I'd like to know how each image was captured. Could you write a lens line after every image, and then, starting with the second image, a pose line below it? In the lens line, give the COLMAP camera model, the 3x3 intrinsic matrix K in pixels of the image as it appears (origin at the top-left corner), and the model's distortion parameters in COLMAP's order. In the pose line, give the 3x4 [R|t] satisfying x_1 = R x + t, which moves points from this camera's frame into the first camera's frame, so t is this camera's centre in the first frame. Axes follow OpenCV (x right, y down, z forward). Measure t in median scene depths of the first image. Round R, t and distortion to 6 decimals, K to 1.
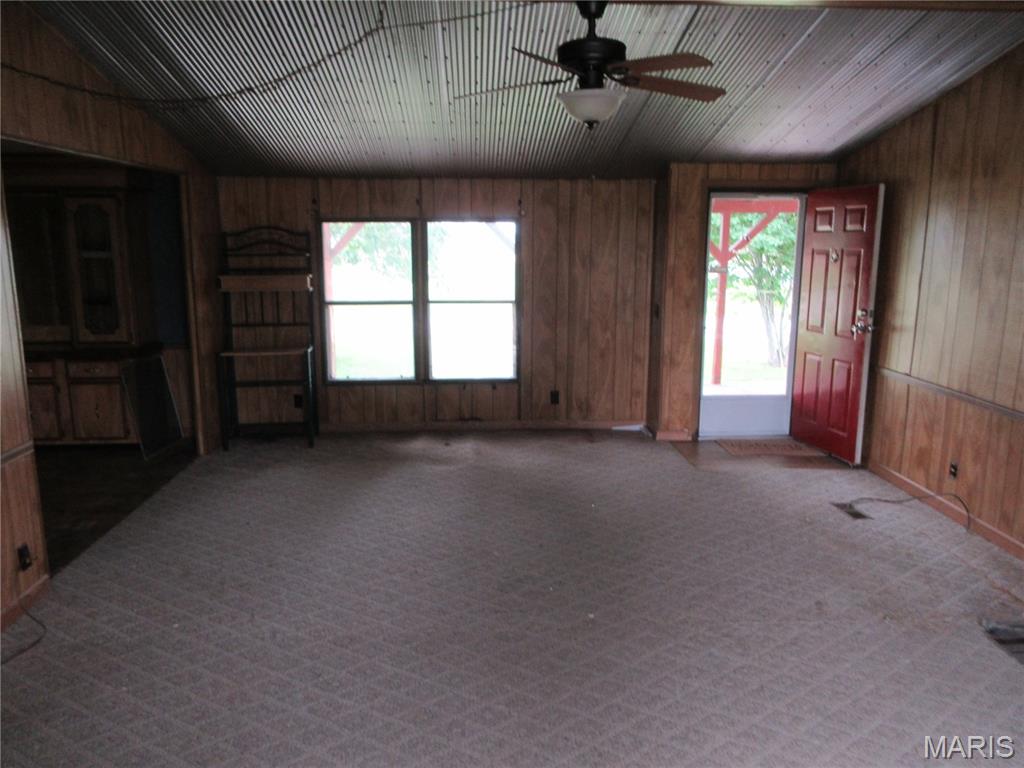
lens RADIAL K [[775.3, 0, 509.3], [0, 775.3, 384.6], [0, 0, 1]] dist [0.004886, 0.003246]
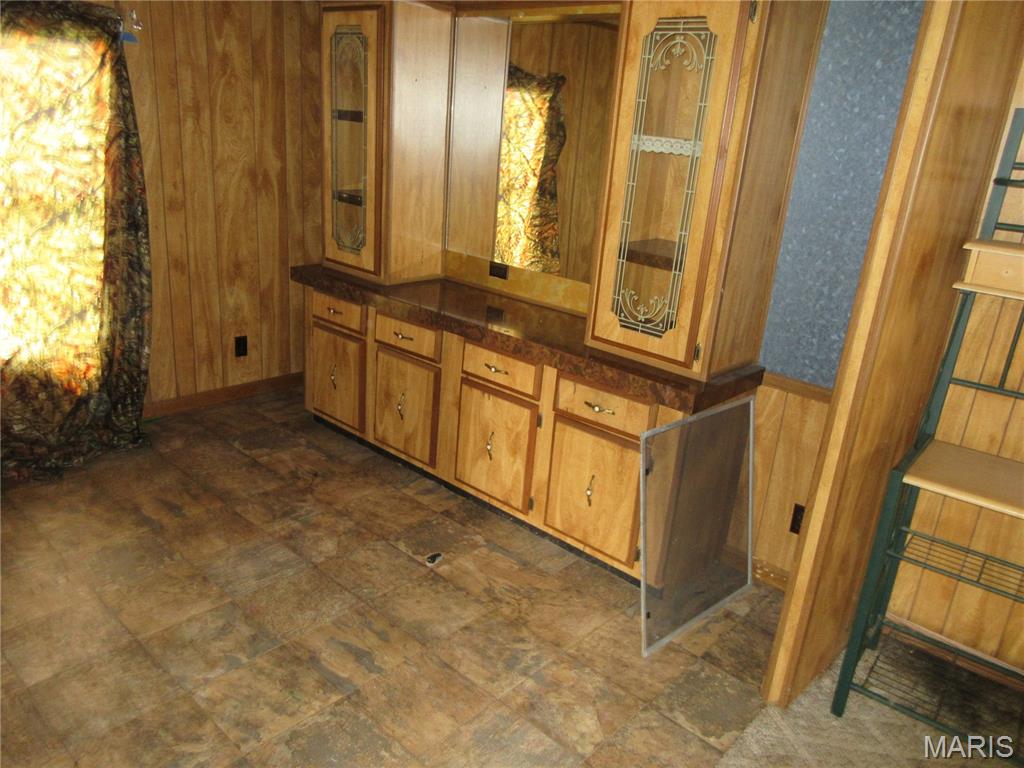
lens RADIAL K [[775.3, 0, 510.9], [0, 775.3, 385.9], [0, 0, 1]] dist [0.004886, 0.003246]
pose [[0.702576, 0.289537, -0.650042, -0.281841], [-0.205161, 0.957111, 0.204568, -0.110724], [0.681392, -0.010362, 0.731845, 0.630338]]
